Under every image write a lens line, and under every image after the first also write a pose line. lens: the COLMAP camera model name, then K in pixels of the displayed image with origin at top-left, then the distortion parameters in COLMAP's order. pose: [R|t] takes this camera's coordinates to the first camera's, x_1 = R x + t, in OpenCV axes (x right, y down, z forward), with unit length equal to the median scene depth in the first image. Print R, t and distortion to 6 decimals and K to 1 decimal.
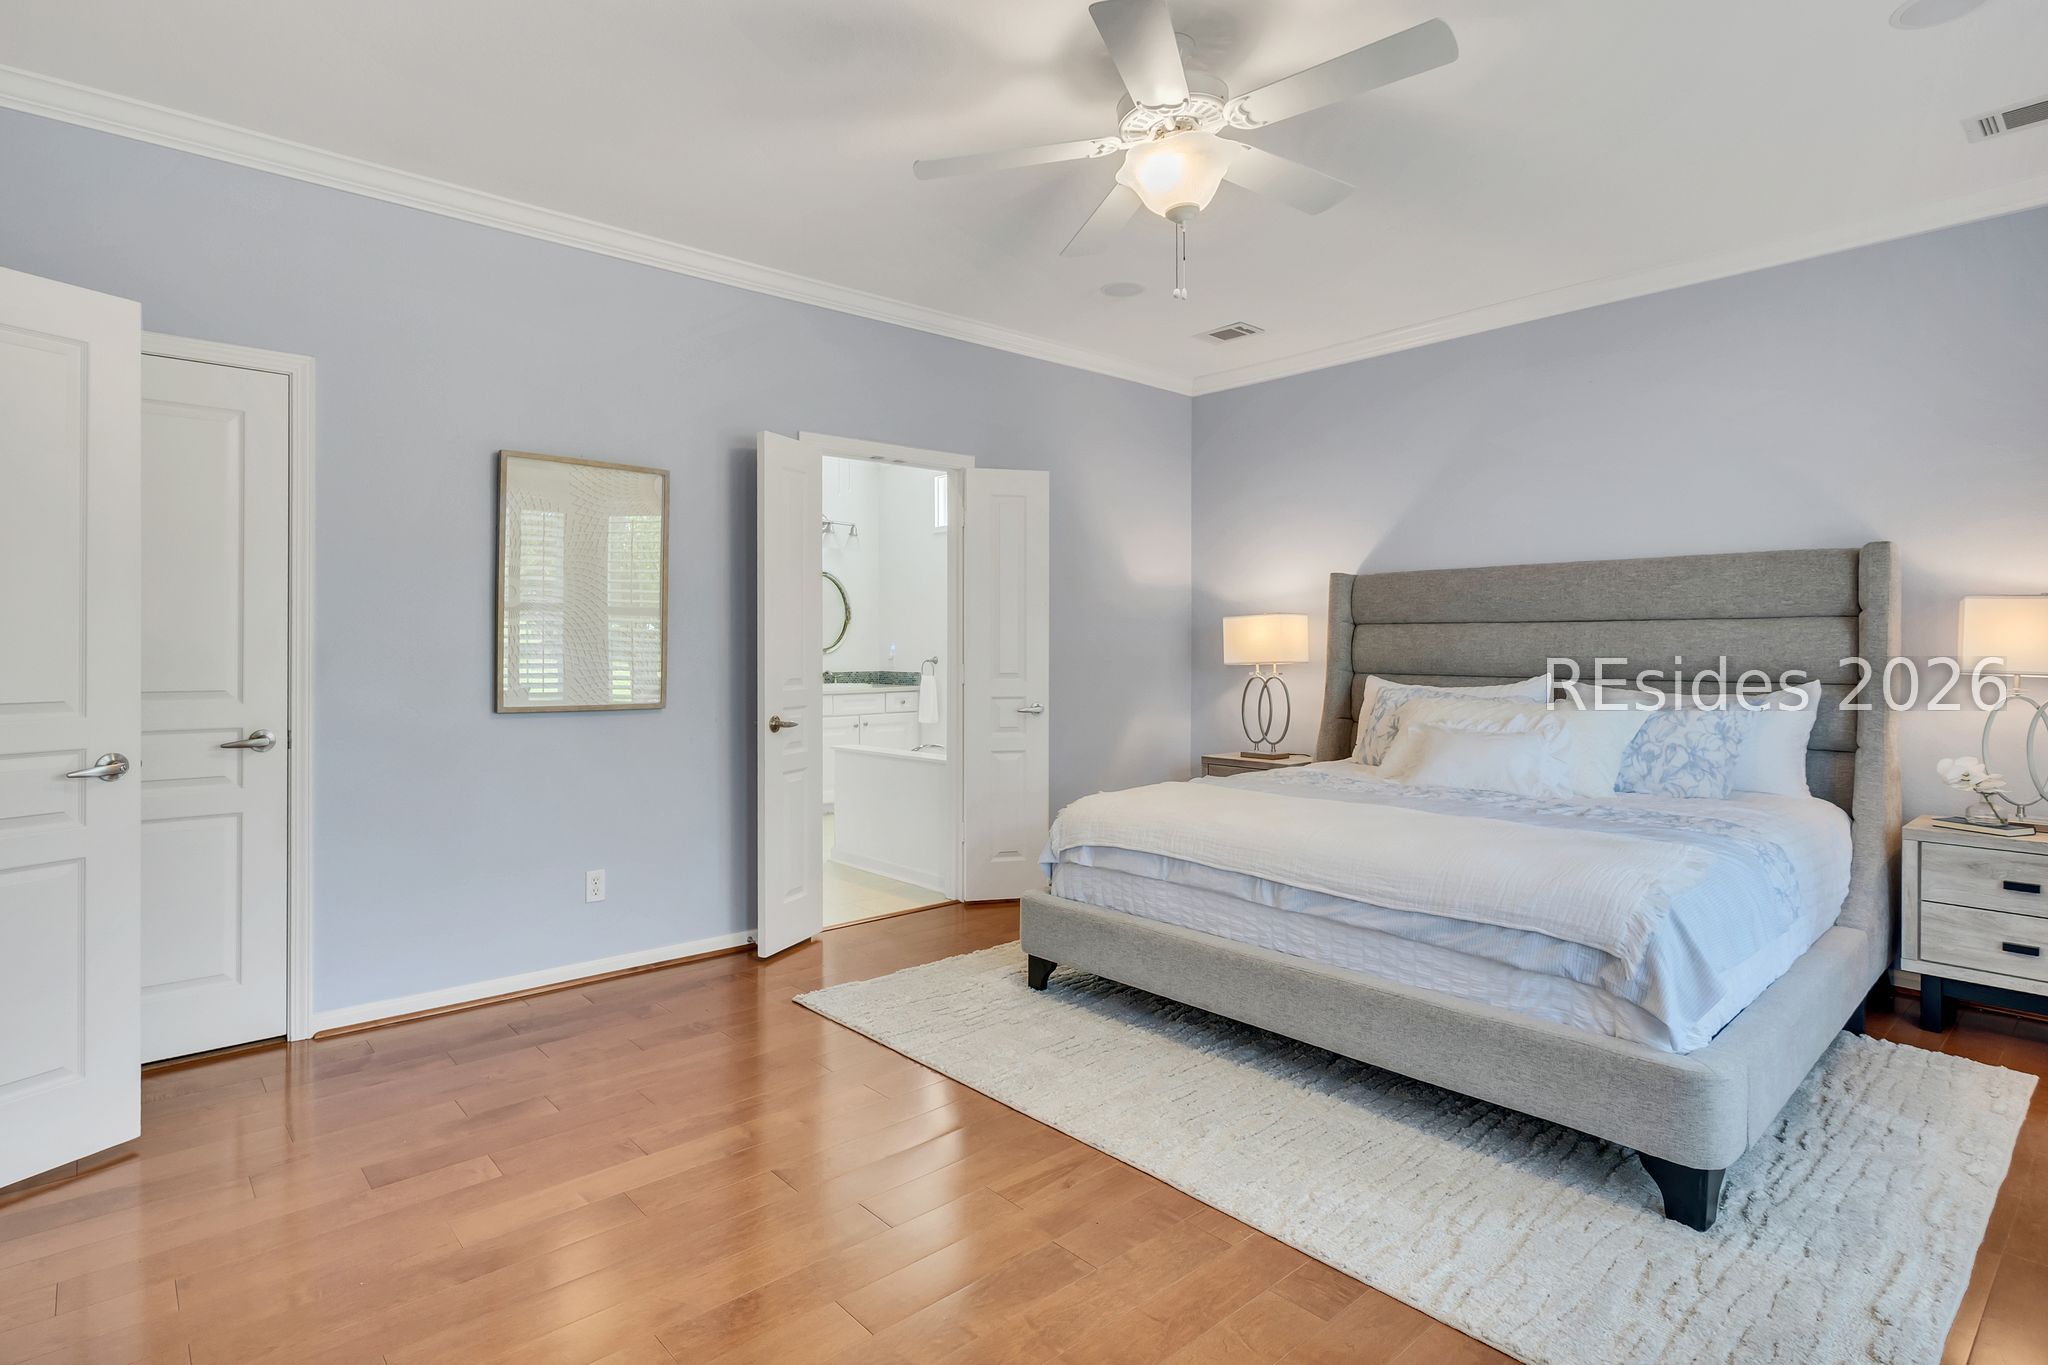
lens RADIAL K [[1050.0, 0, 1026.2], [0, 1050.0, 668.3], [0, 0, 1]] dist [-0.000115, -0.000002]
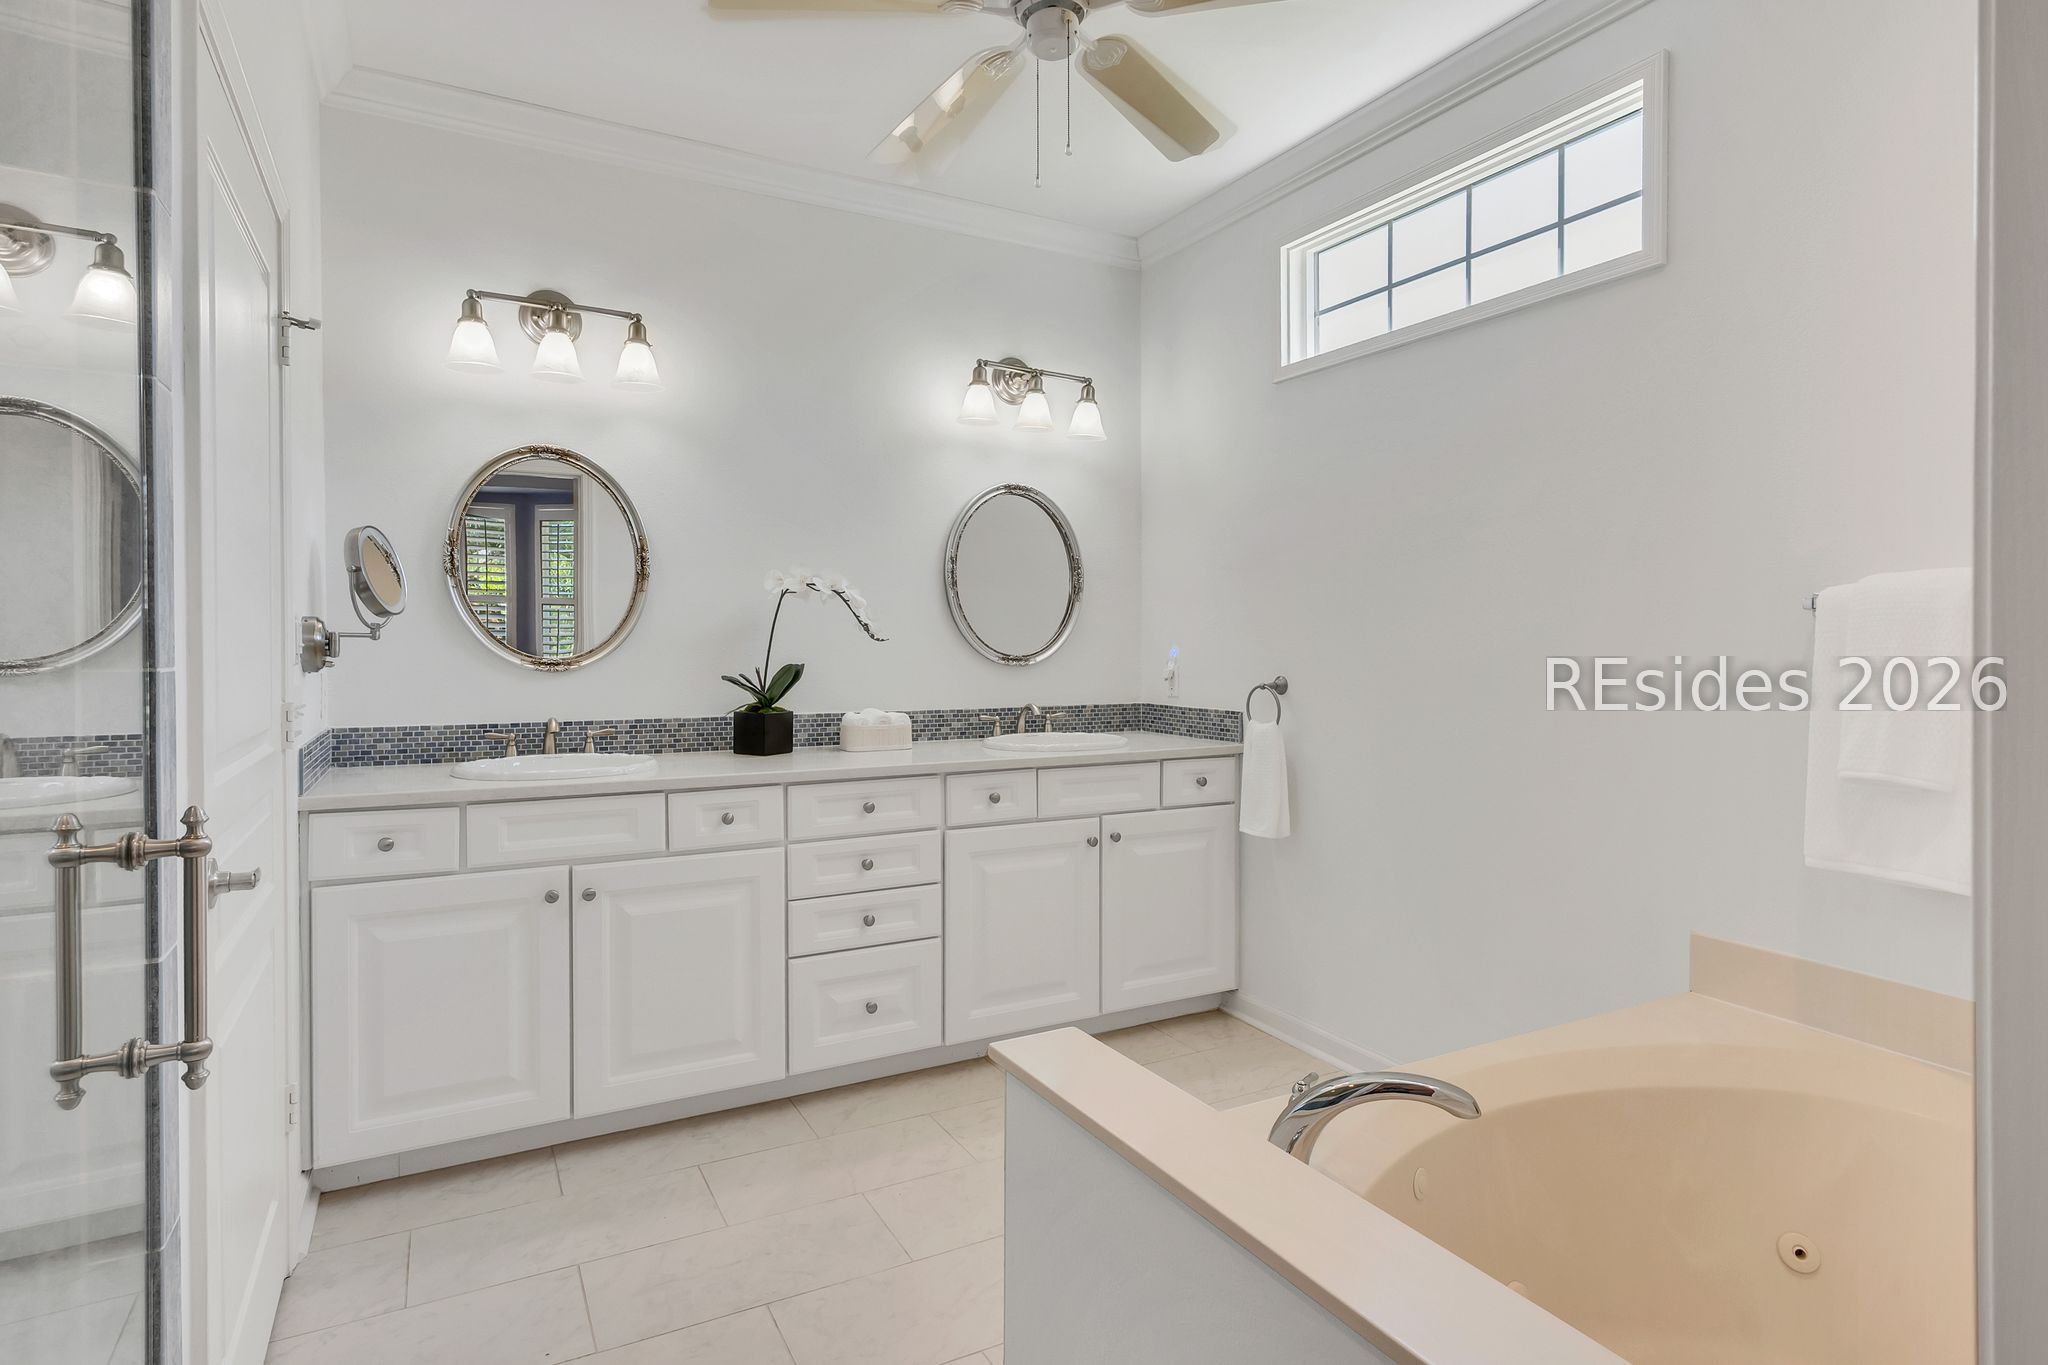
lens RADIAL K [[1050.0, 0, 1025.9], [0, 1050.0, 670.5], [0, 0, 1]] dist [-0.000115, -0.000002]
pose [[0.975199, 0.009762, -0.221115, -0.092837], [-0.009617, 0.999952, 0.001735, -0.012504], [0.221122, 0.000435, 0.975246, 0.567010]]
